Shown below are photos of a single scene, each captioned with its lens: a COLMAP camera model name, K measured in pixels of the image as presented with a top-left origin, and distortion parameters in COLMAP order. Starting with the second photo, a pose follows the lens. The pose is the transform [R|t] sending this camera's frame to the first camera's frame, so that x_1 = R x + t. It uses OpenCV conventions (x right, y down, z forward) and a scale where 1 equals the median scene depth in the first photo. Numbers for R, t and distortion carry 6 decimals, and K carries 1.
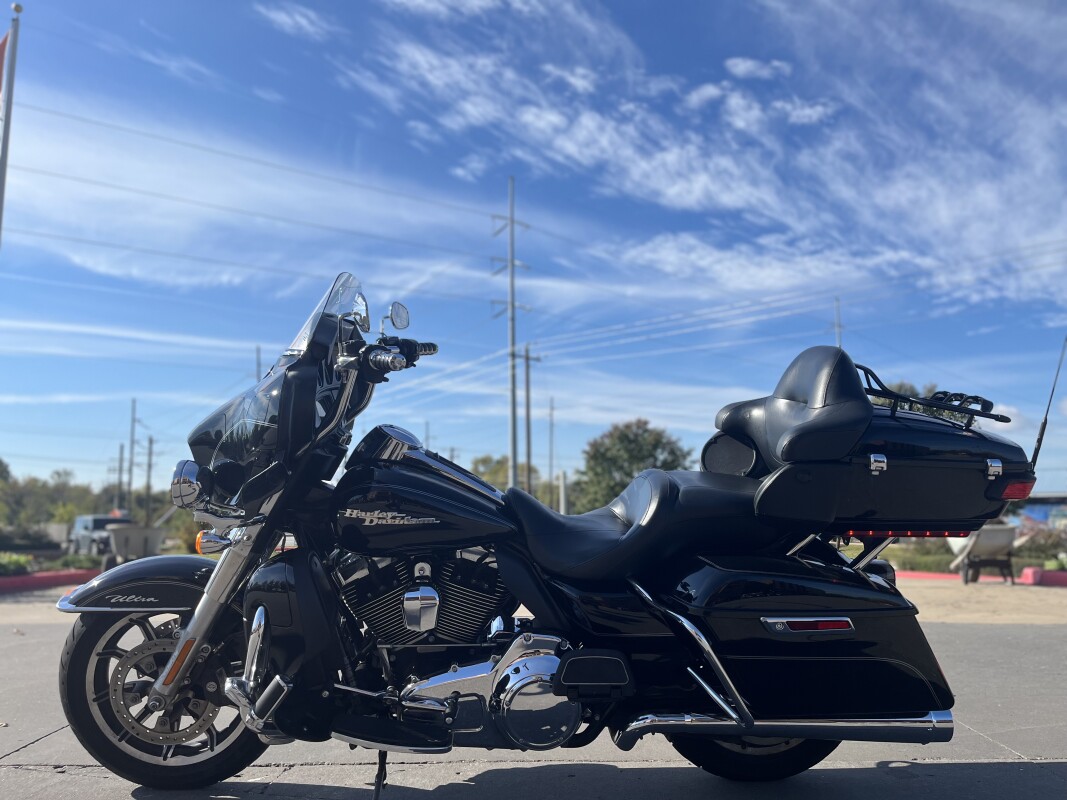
lens RADIAL K [[794.1, 0, 533.5], [0, 794.1, 400.0], [0, 0, 1]] dist [0.100945, -0.129431]
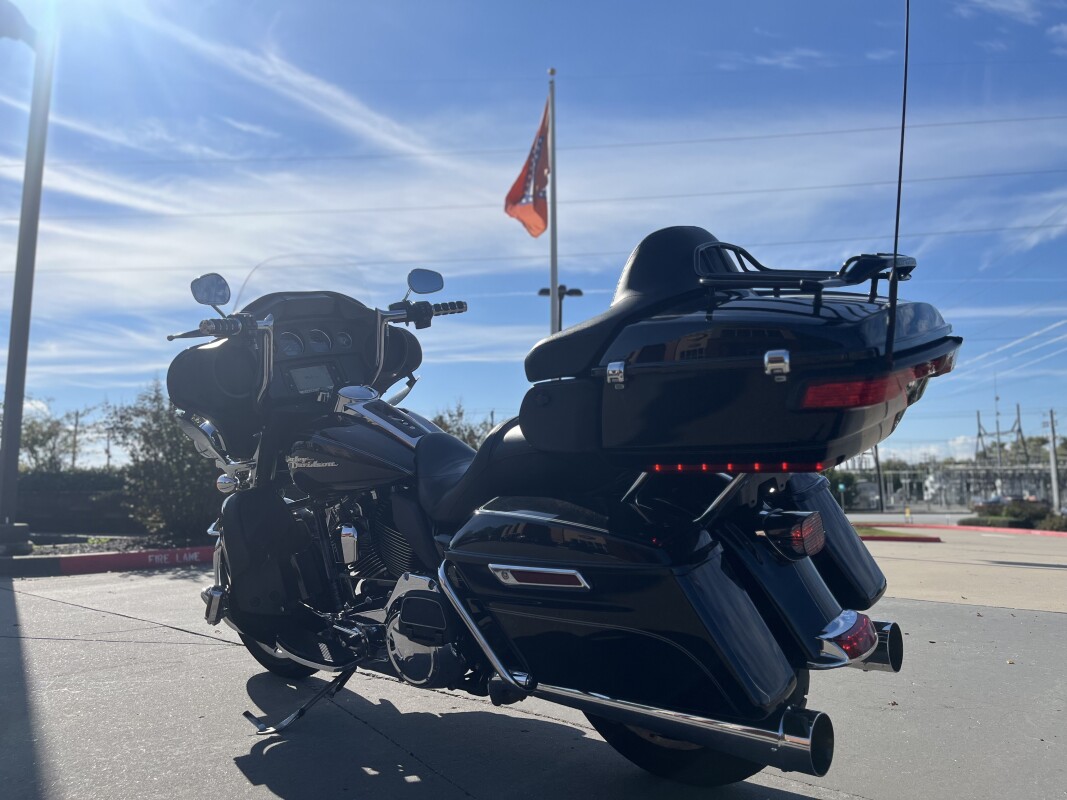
lens RADIAL K [[802.9, 0, 533.5], [0, 802.9, 400.0], [0, 0, 1]] dist [0.069595, -0.117867]
pose [[0.717268, -0.069383, -0.693334, 0.734523], [0.086987, 0.996162, -0.009698, 0.083558], [0.691346, -0.053355, 0.720551, 0.329656]]
